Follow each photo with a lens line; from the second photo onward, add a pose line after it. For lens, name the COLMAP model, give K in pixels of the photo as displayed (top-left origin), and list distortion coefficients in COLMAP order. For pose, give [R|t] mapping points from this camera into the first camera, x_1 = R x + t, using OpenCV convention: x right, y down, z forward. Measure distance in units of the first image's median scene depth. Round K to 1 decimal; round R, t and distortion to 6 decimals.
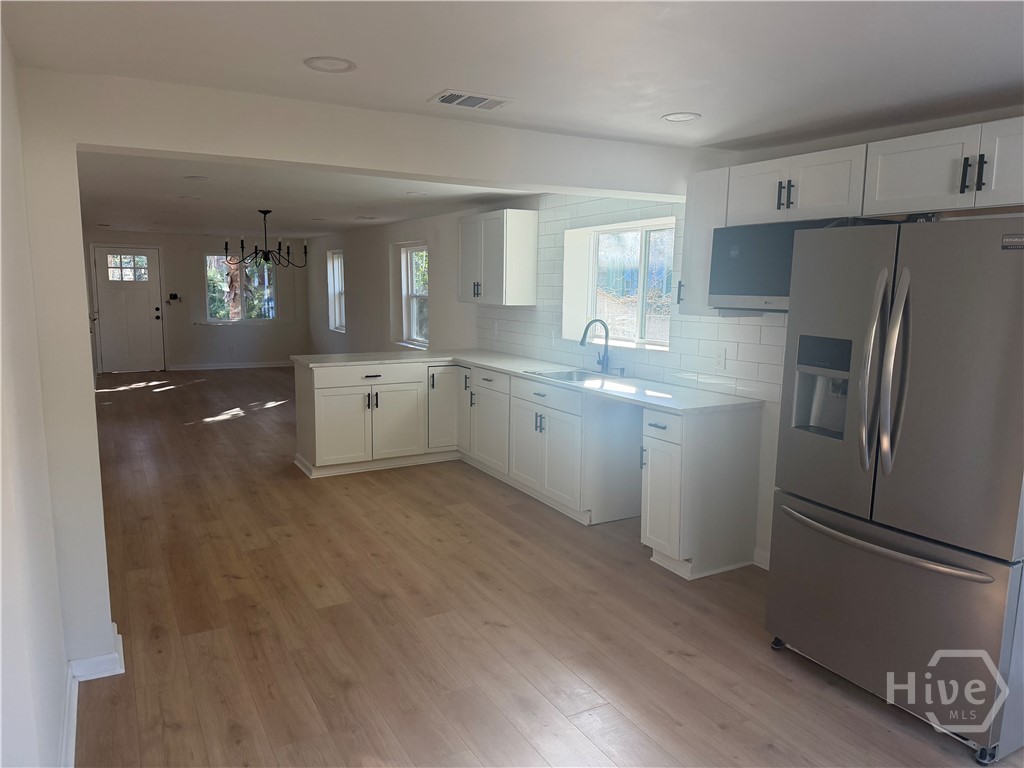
lens RADIAL K [[712.8, 0, 512.0], [0, 712.8, 384.0], [0, 0, 1]] dist [0.142498, -0.242729]
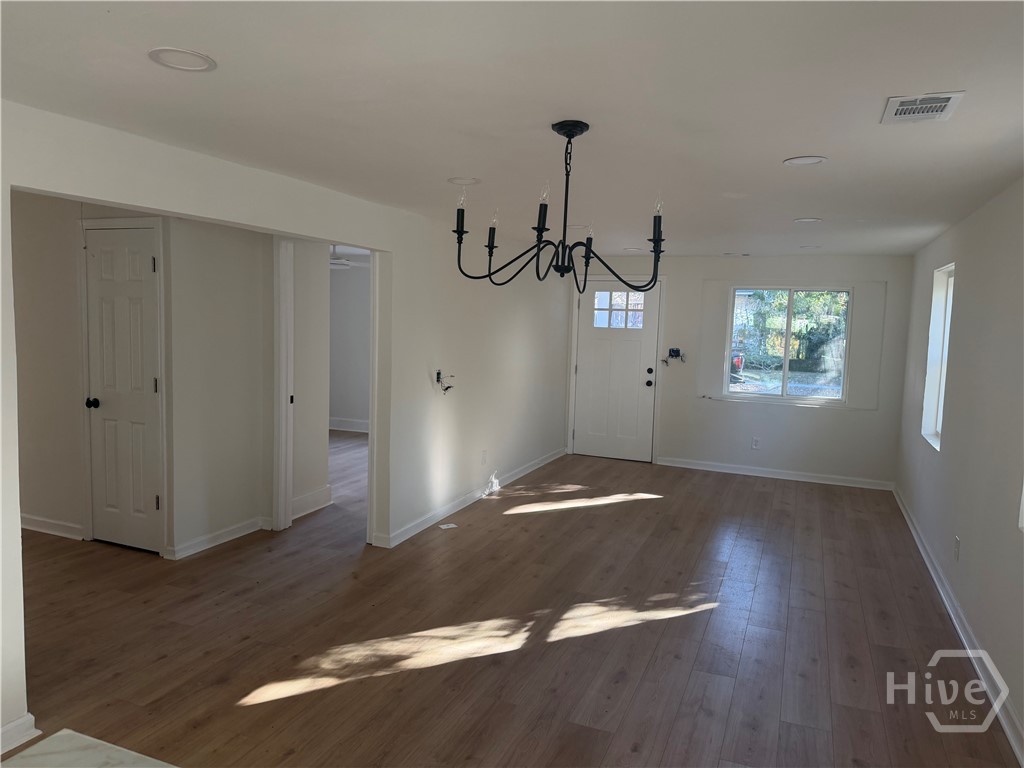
lens RADIAL K [[712.8, 0, 512.0], [0, 712.8, 384.0], [0, 0, 1]] dist [0.142498, -0.242729]
pose [[0.619807, 0.077867, -0.780882, -0.103218], [-0.130787, 0.991398, -0.004950, -0.142657], [0.773779, 0.105197, 0.624659, 0.987567]]
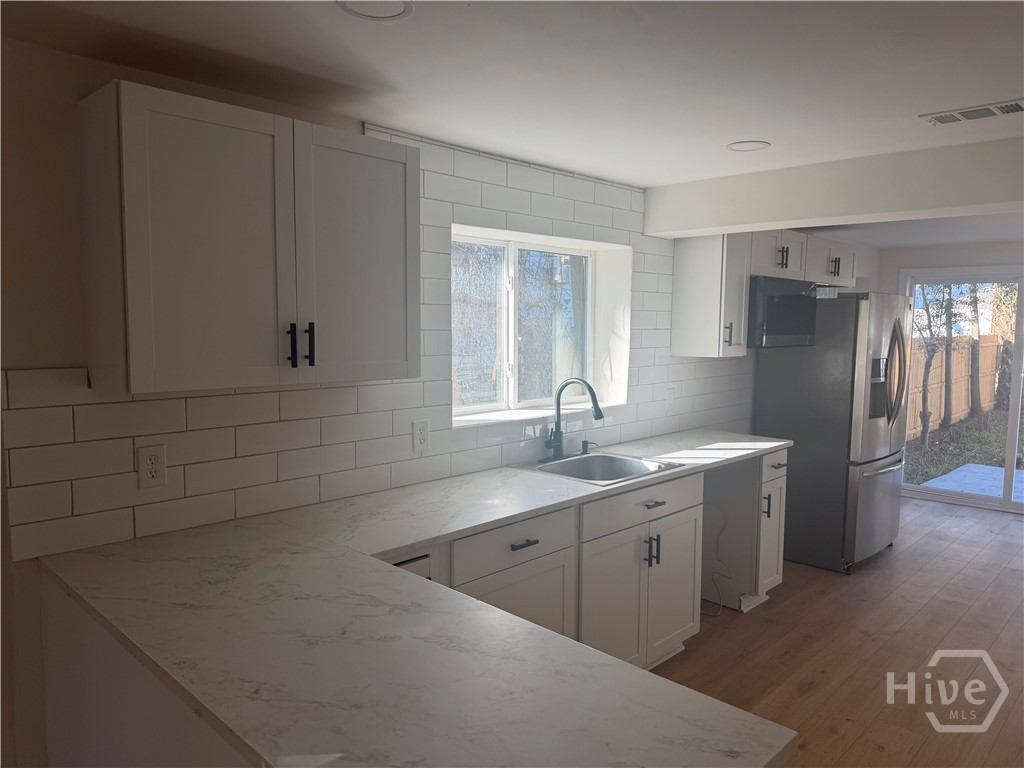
lens RADIAL K [[744.4, 0, 512.0], [0, 744.4, 384.0], [0, 0, 1]] dist [0.002486, -0.003588]
pose [[-0.300651, -0.104318, 0.948012, -0.423508], [0.114663, 0.982837, 0.144514, -0.158010], [-0.946817, 0.152150, -0.283529, 1.050575]]
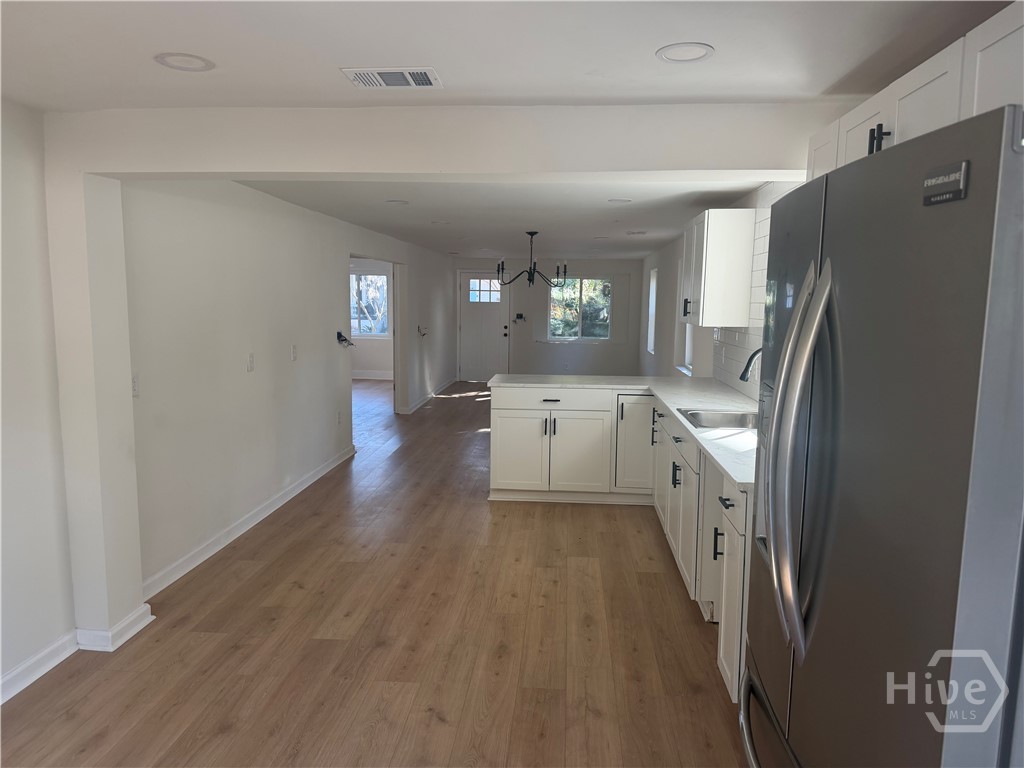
lens RADIAL K [[712.8, 0, 512.0], [0, 712.8, 384.0], [0, 0, 1]] dist [0.142498, -0.242729]
pose [[0.830584, 0.062740, -0.553349, 0.265635], [-0.078532, 0.996900, -0.004848, -0.023259], [0.551329, 0.047482, 0.832936, 0.193056]]
